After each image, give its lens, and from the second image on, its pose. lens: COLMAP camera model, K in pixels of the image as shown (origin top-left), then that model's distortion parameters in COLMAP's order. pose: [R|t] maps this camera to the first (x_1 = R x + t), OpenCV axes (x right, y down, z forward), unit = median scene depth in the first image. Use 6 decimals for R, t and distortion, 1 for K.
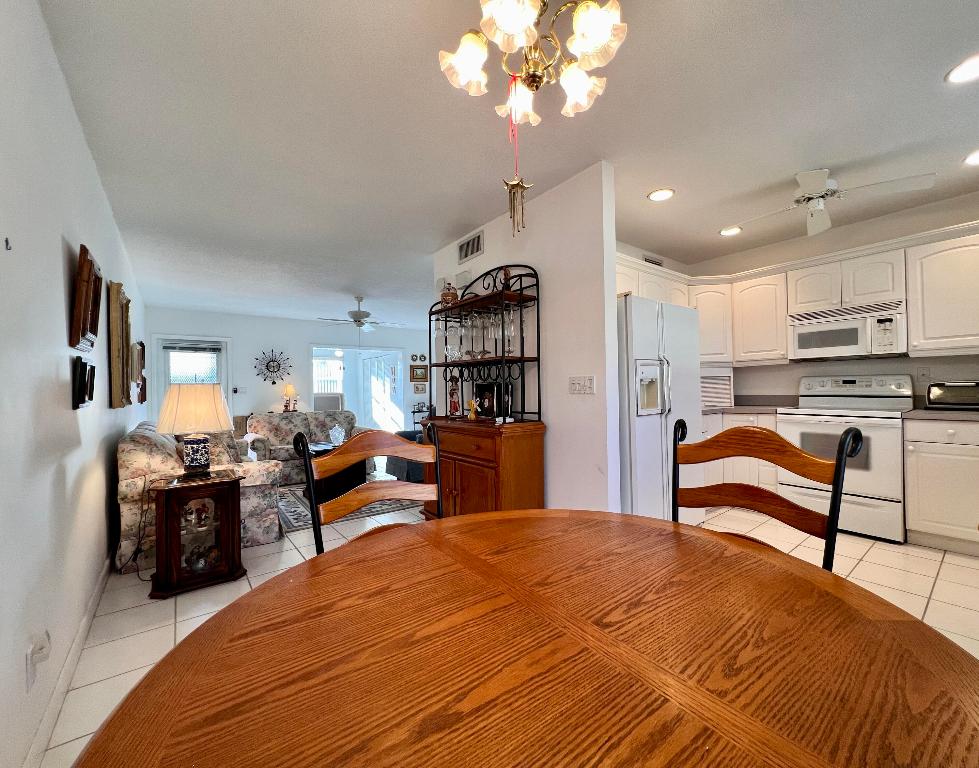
lens RADIAL K [[415.1, 0, 515.6], [0, 415.1, 386.3], [0, 0, 1]] dist [0.001495, 0.000111]
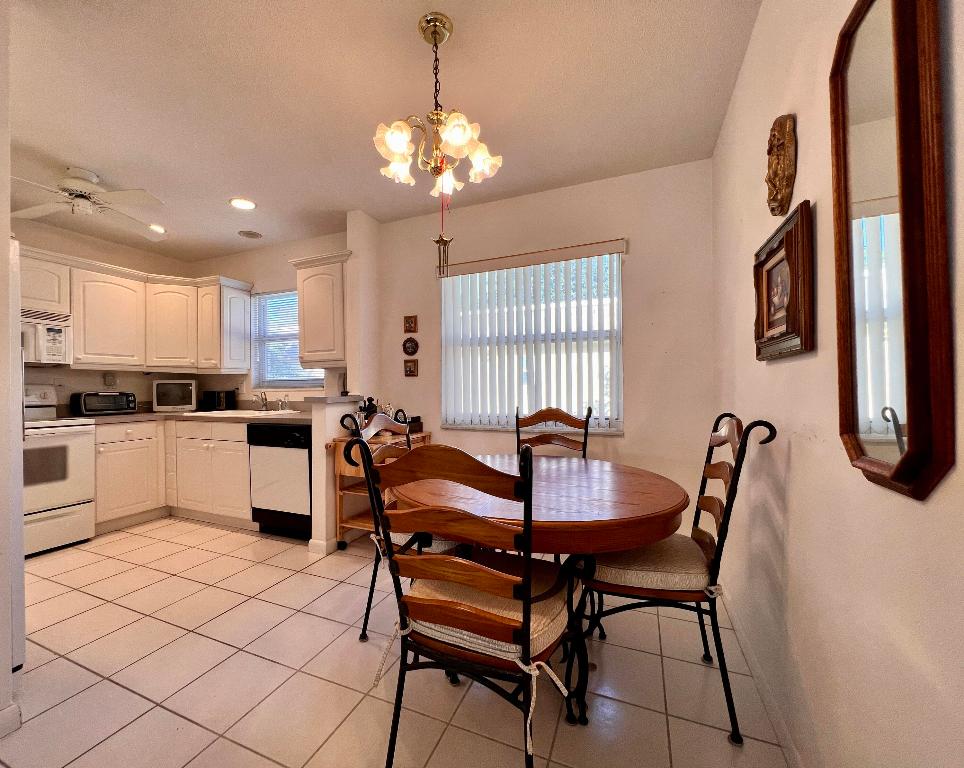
lens RADIAL K [[408.7, 0, 482.3], [0, 408.7, 386.6], [0, 0, 1]] dist [0.001495, 0.000111]
pose [[-0.511452, 0.024004, 0.858976, -0.492348], [0.013562, 0.999711, -0.019862, 0.011632], [-0.859205, 0.001491, -0.511630, 0.617587]]
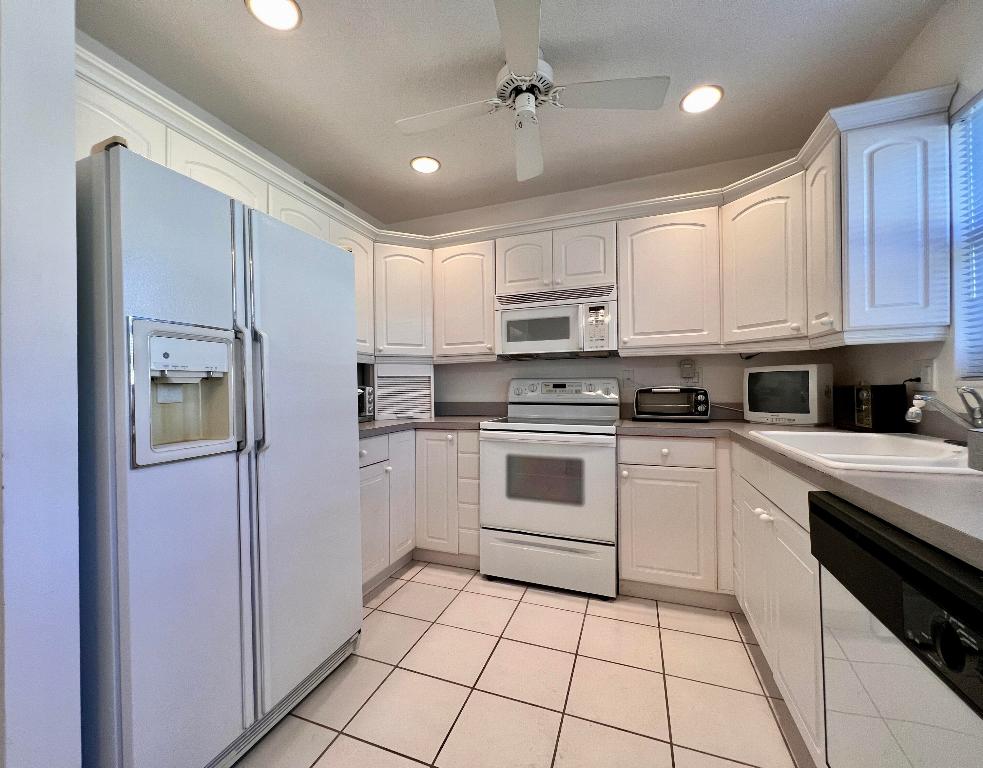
lens RADIAL K [[400.4, 0, 487.0], [0, 400.4, 387.4], [0, 0, 1]] dist [0.003227, 0.000428]
pose [[0.867838, 0.010825, 0.496729, 0.332002], [-0.008514, 0.999940, -0.006916, -0.001722], [-0.496774, 0.001772, 0.867878, 0.444361]]
